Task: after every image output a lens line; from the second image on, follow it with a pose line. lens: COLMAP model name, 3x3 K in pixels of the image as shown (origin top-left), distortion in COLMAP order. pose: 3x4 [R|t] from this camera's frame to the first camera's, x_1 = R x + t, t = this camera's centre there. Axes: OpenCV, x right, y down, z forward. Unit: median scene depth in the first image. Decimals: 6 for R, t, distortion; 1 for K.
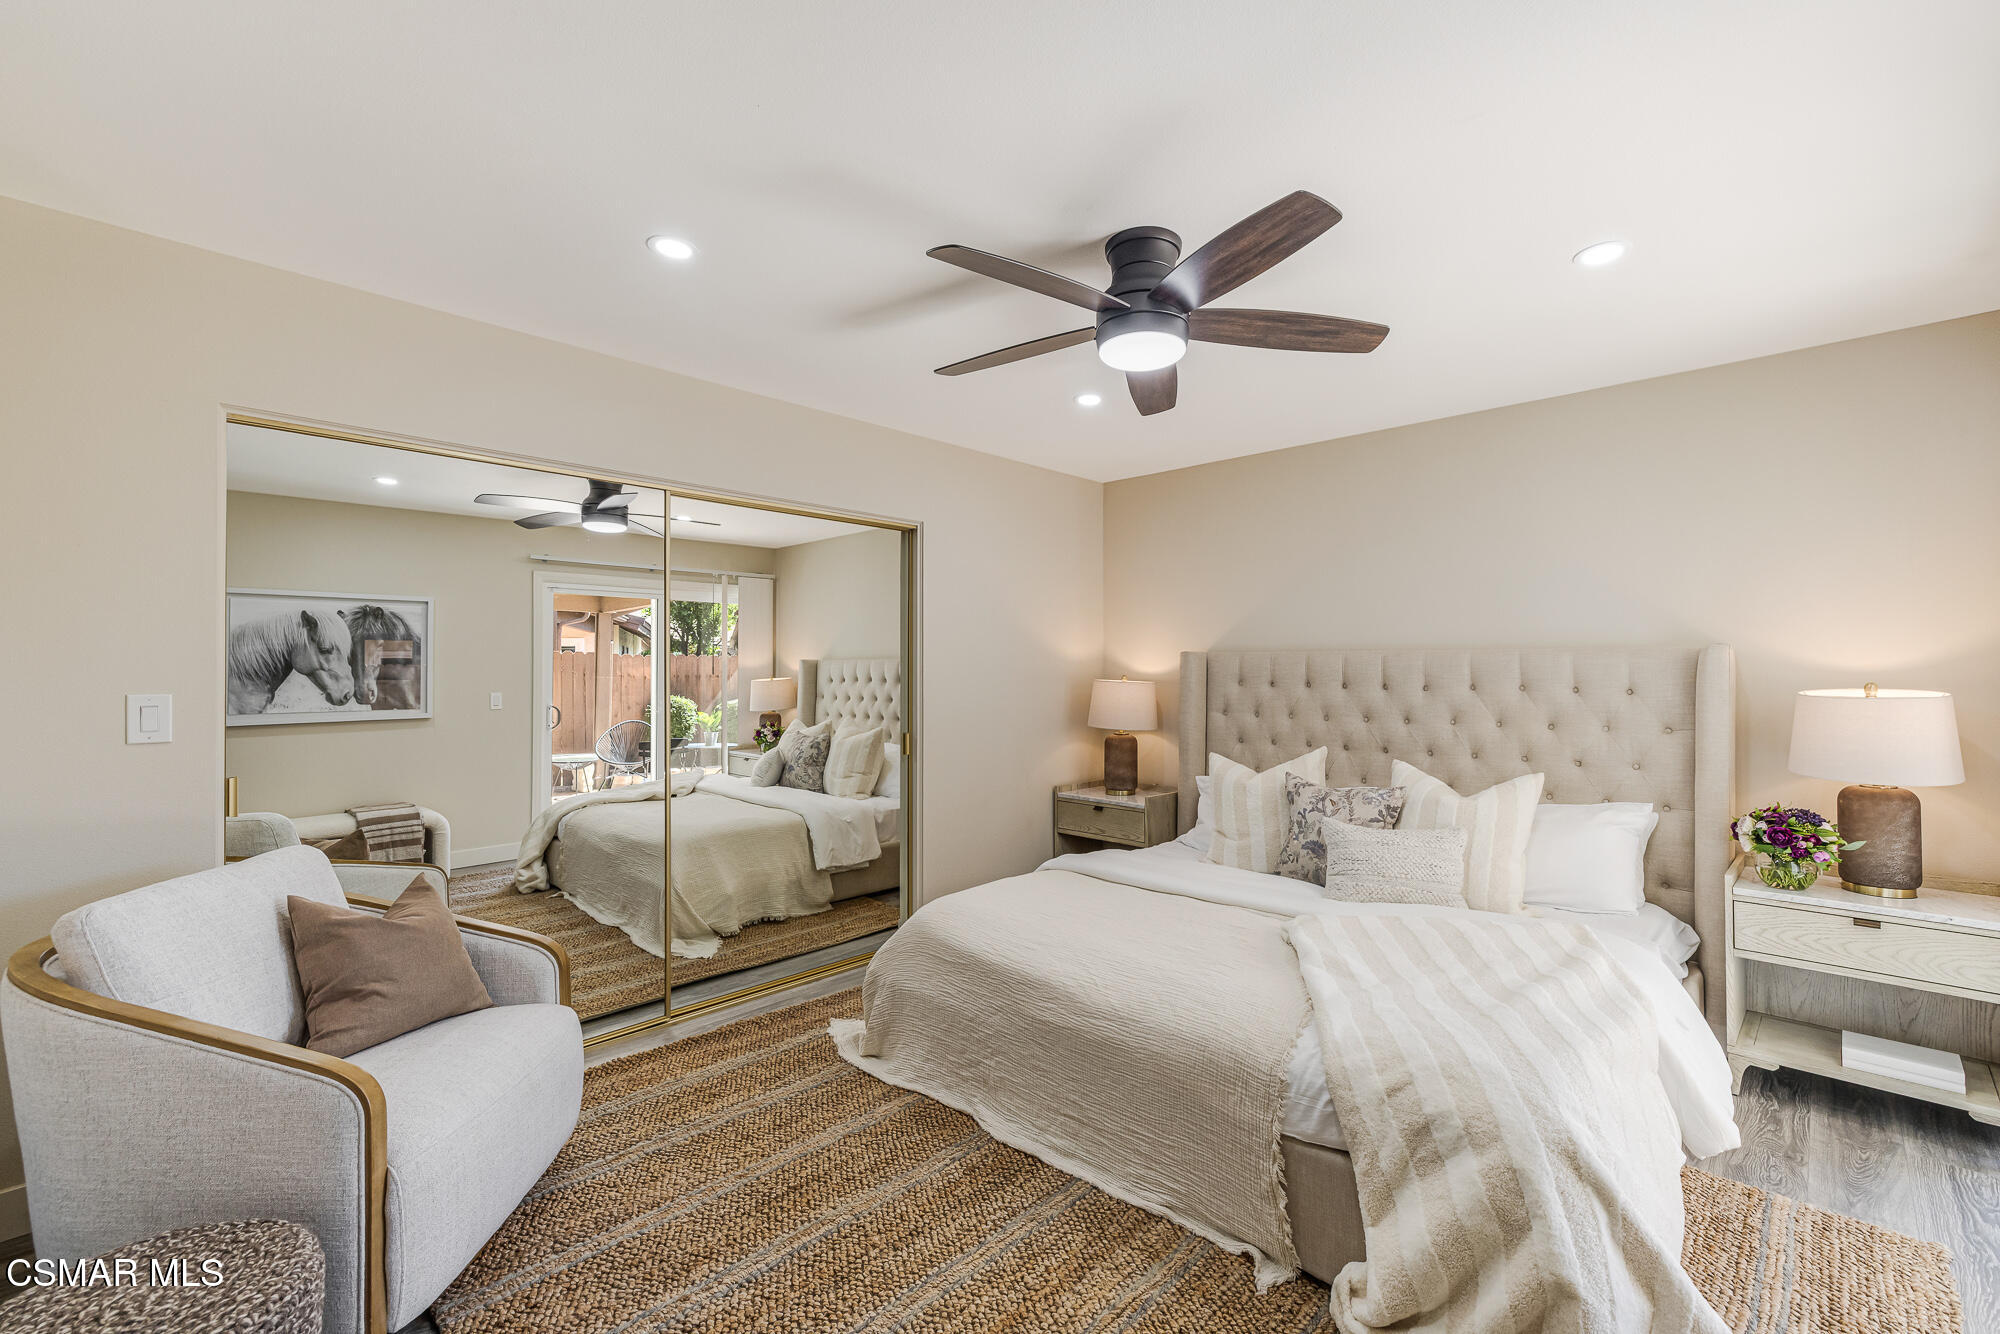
lens RADIAL K [[836.6, 0, 1011.1], [0, 836.6, 657.8], [0, 0, 1]] dist [-0.000992, 0.000082]
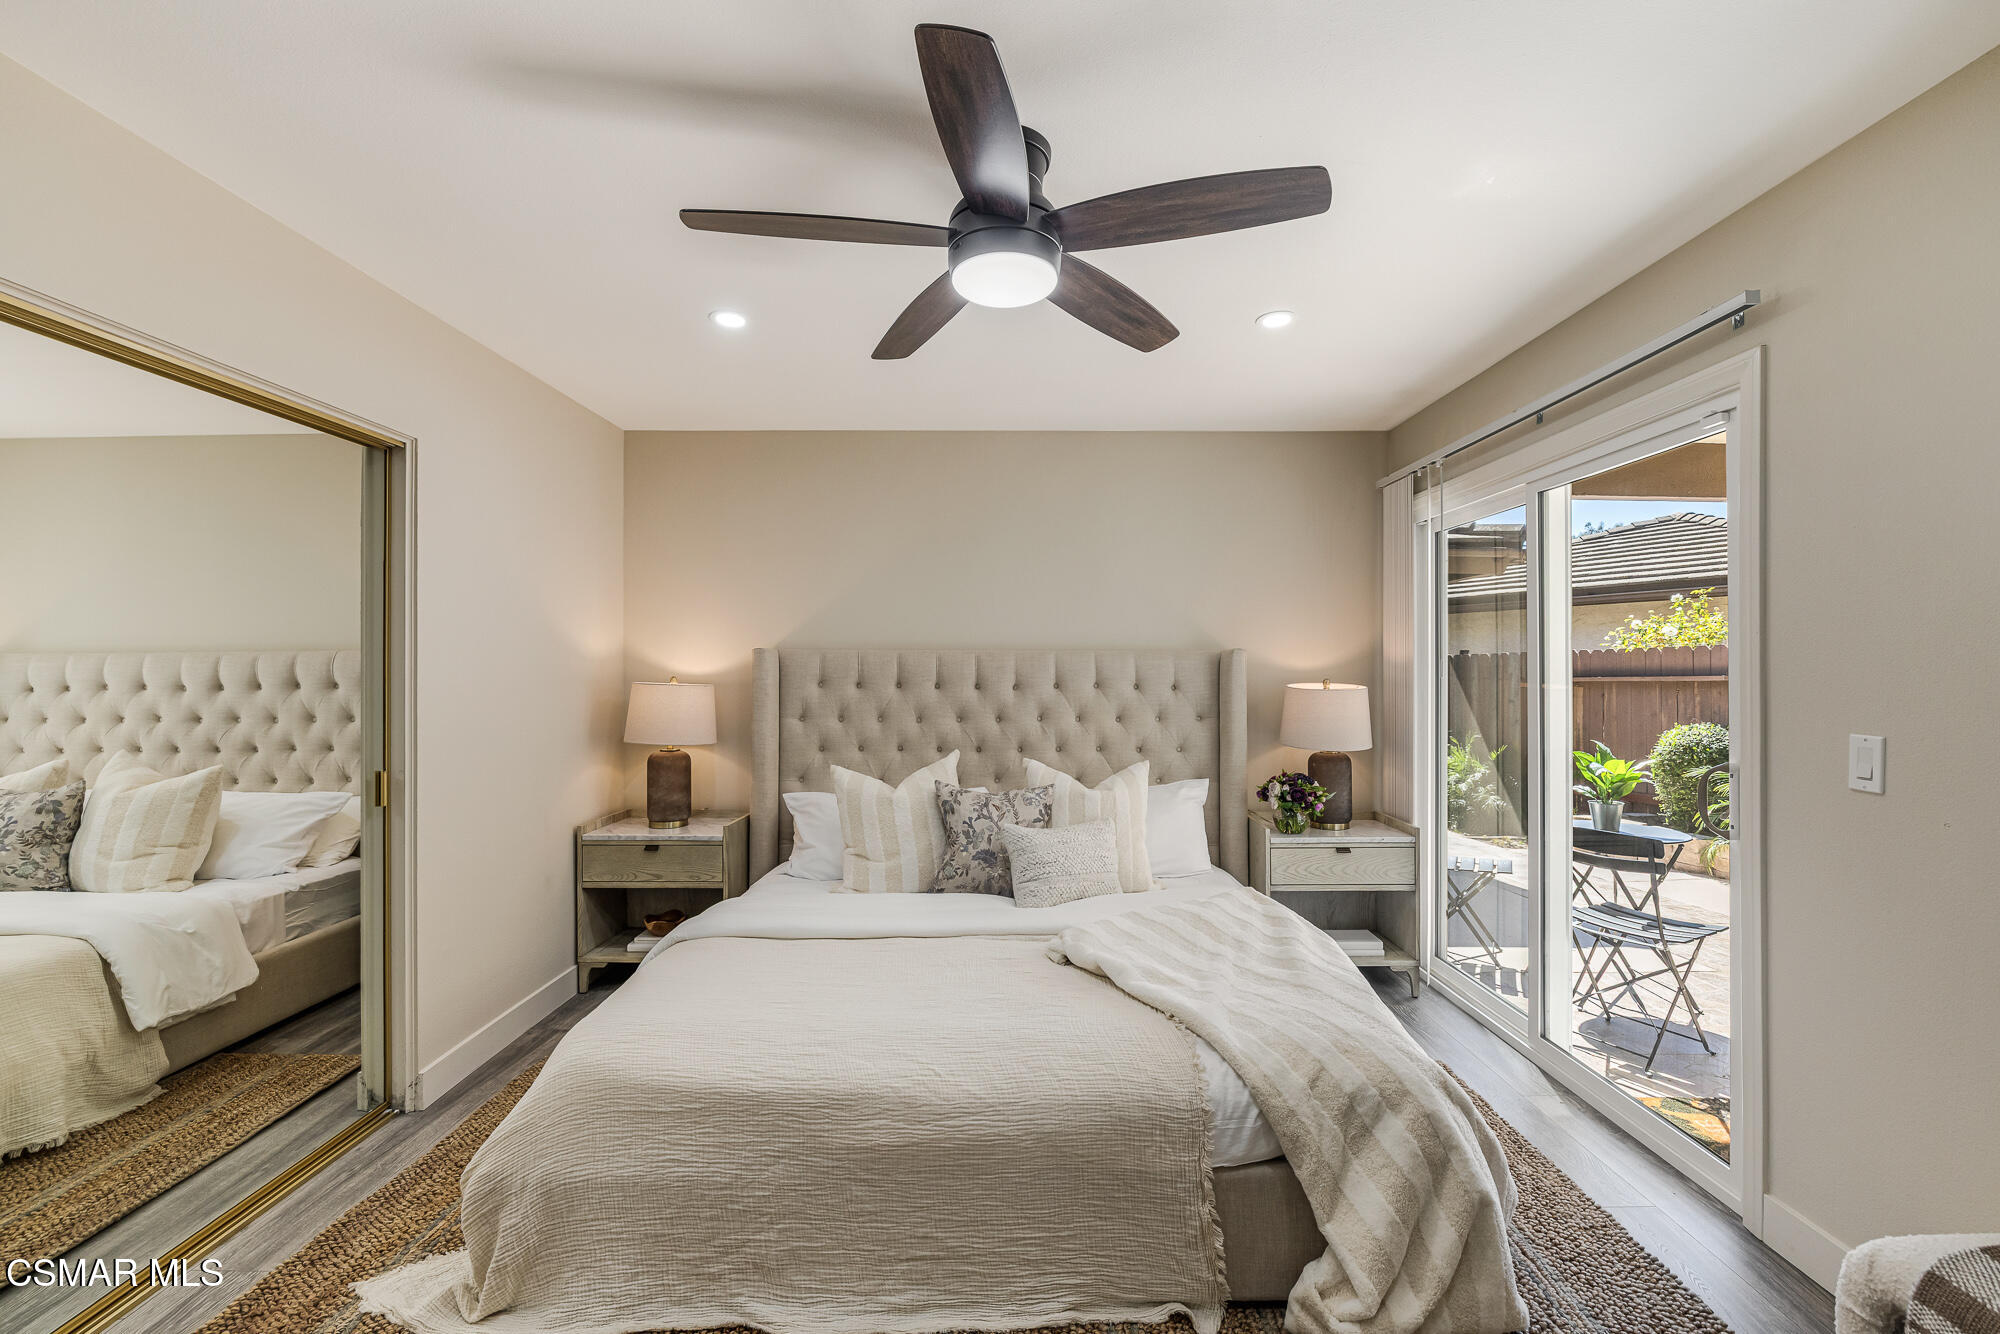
lens RADIAL K [[860.9, 0, 1011.2], [0, 860.9, 661.2], [0, 0, 1]] dist [-0.010467, 0.000413]
pose [[0.719923, 0.005047, 0.694036, -0.292569], [-0.009458, 0.999952, 0.002539, 0.001563], [-0.693990, -0.008392, 0.719936, 0.272550]]
